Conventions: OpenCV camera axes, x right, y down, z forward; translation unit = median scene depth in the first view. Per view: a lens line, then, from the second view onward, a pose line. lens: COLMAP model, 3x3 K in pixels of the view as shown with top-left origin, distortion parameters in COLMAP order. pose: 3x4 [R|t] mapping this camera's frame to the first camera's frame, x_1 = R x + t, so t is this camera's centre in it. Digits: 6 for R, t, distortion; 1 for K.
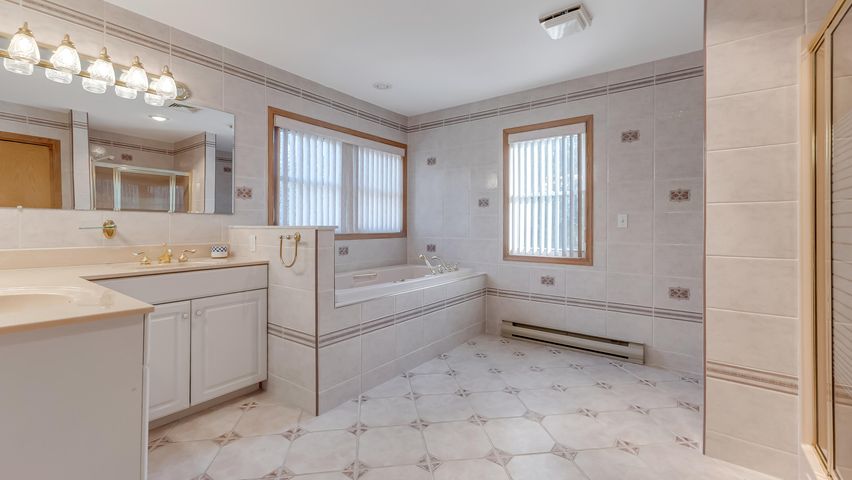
lens RADIAL K [[347.1, 0, 429.0], [0, 347.1, 226.0], [0, 0, 1]] dist [-0.022539, -0.003969]
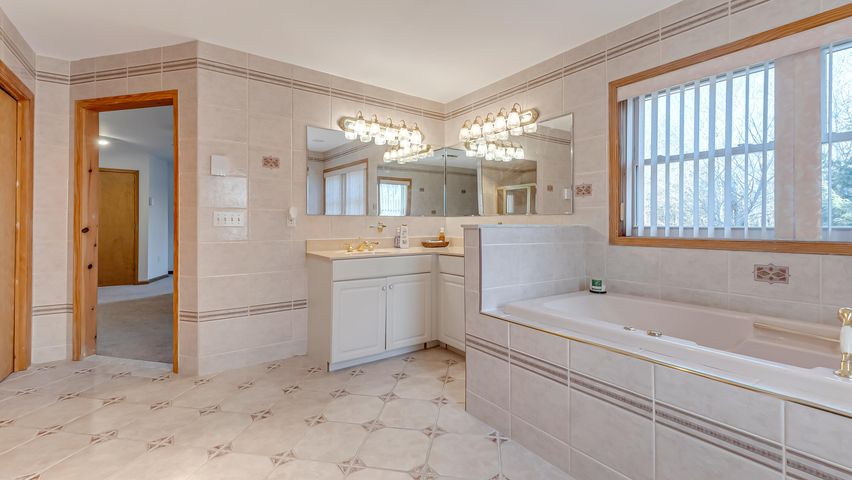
lens RADIAL K [[347.1, 0, 413.9], [0, 347.1, 226.0], [0, 0, 1]] dist [-0.022539, -0.003969]
pose [[-0.311600, -0.004516, -0.950203, 0.581630], [-0.003032, 0.999988, -0.003758, 0.008089], [0.950208, 0.001710, -0.311610, 0.980037]]
